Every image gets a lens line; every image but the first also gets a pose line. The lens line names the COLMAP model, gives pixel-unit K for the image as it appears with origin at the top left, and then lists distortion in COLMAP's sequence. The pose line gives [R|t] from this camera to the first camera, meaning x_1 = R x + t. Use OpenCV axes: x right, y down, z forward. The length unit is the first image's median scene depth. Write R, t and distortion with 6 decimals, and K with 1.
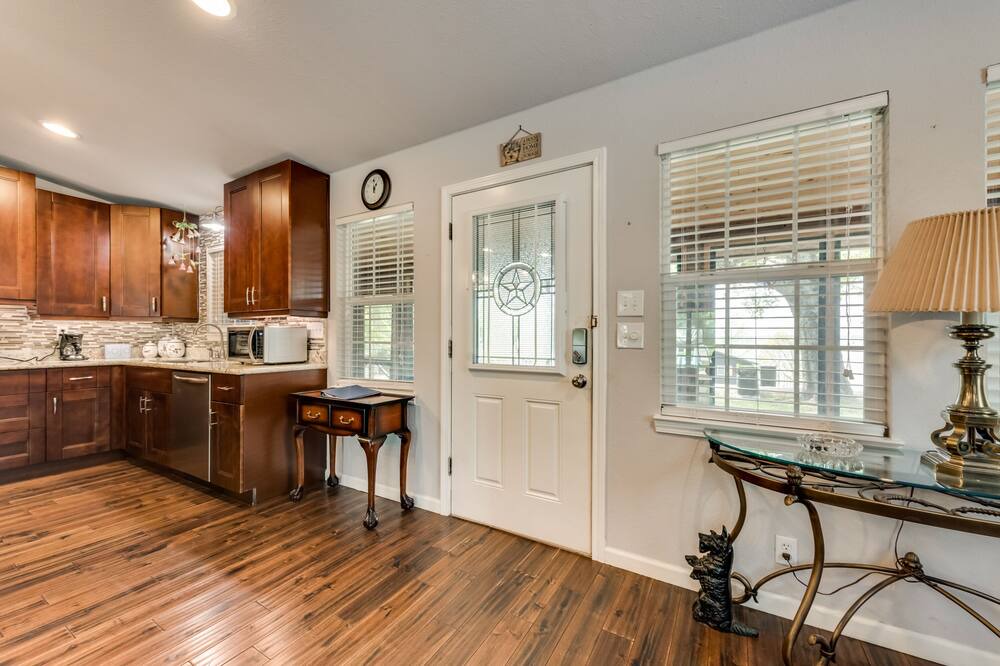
lens RADIAL K [[392.7, 0, 494.0], [0, 392.7, 337.8], [0, 0, 1]] dist [0.011793, -0.003507]
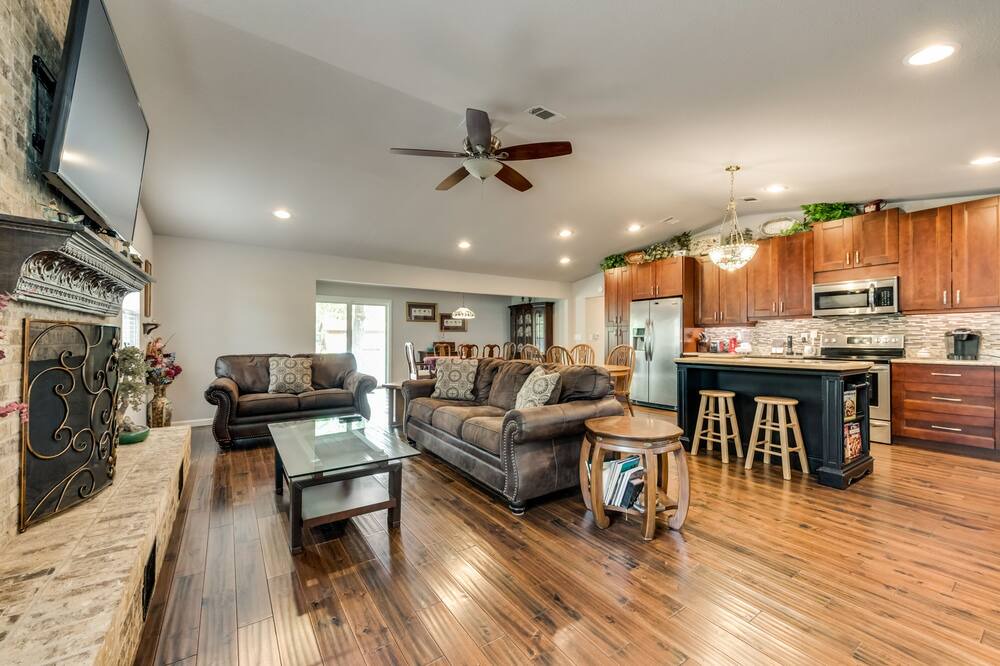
lens RADIAL K [[392.7, 0, 503.9], [0, 392.7, 336.1], [0, 0, 1]] dist [0.011793, -0.003507]
pose [[-0.408552, -0.008192, -0.912698, 0.598661], [-0.002403, 0.999966, -0.007899, 0.004278], [0.912732, -0.001034, -0.408557, 0.210854]]
